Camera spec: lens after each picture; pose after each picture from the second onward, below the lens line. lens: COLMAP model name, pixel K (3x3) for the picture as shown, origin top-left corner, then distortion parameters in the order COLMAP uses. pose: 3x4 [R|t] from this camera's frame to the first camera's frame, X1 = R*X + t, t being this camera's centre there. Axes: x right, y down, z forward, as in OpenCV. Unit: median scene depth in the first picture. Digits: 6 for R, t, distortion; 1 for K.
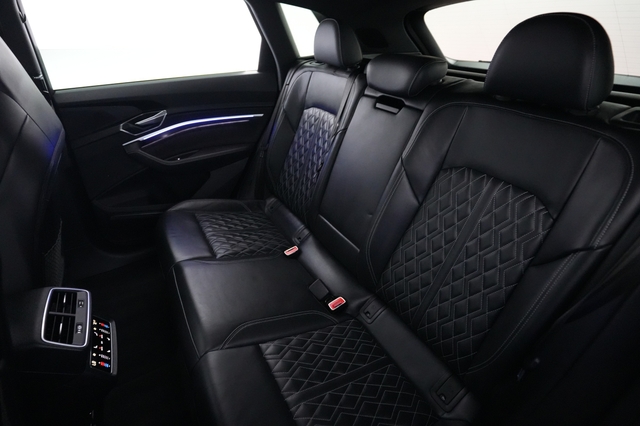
lens RADIAL K [[329.0, 0, 320.0], [0, 329.0, 213.0], [0, 0, 1]] dist [0.024063, 0.000292]
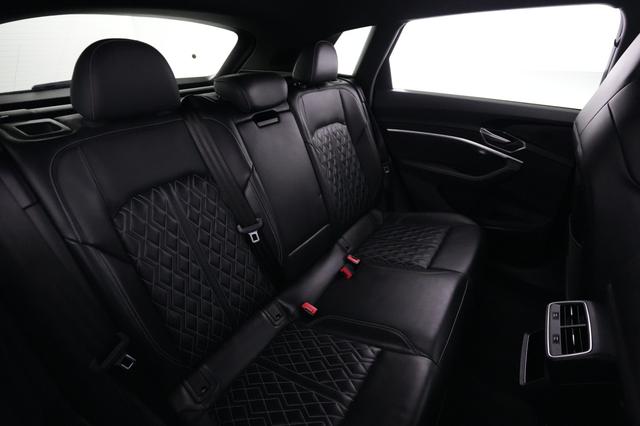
lens RADIAL K [[301.2, 0, 320.0], [0, 301.2, 213.0], [0, 0, 1]] dist [0.001538, 0.000158]
pose [[-0.443278, -0.447154, 0.776890, -0.663841], [0.439366, 0.647056, 0.623118, -0.576043], [-0.781321, 0.617553, -0.090362, 0.991803]]
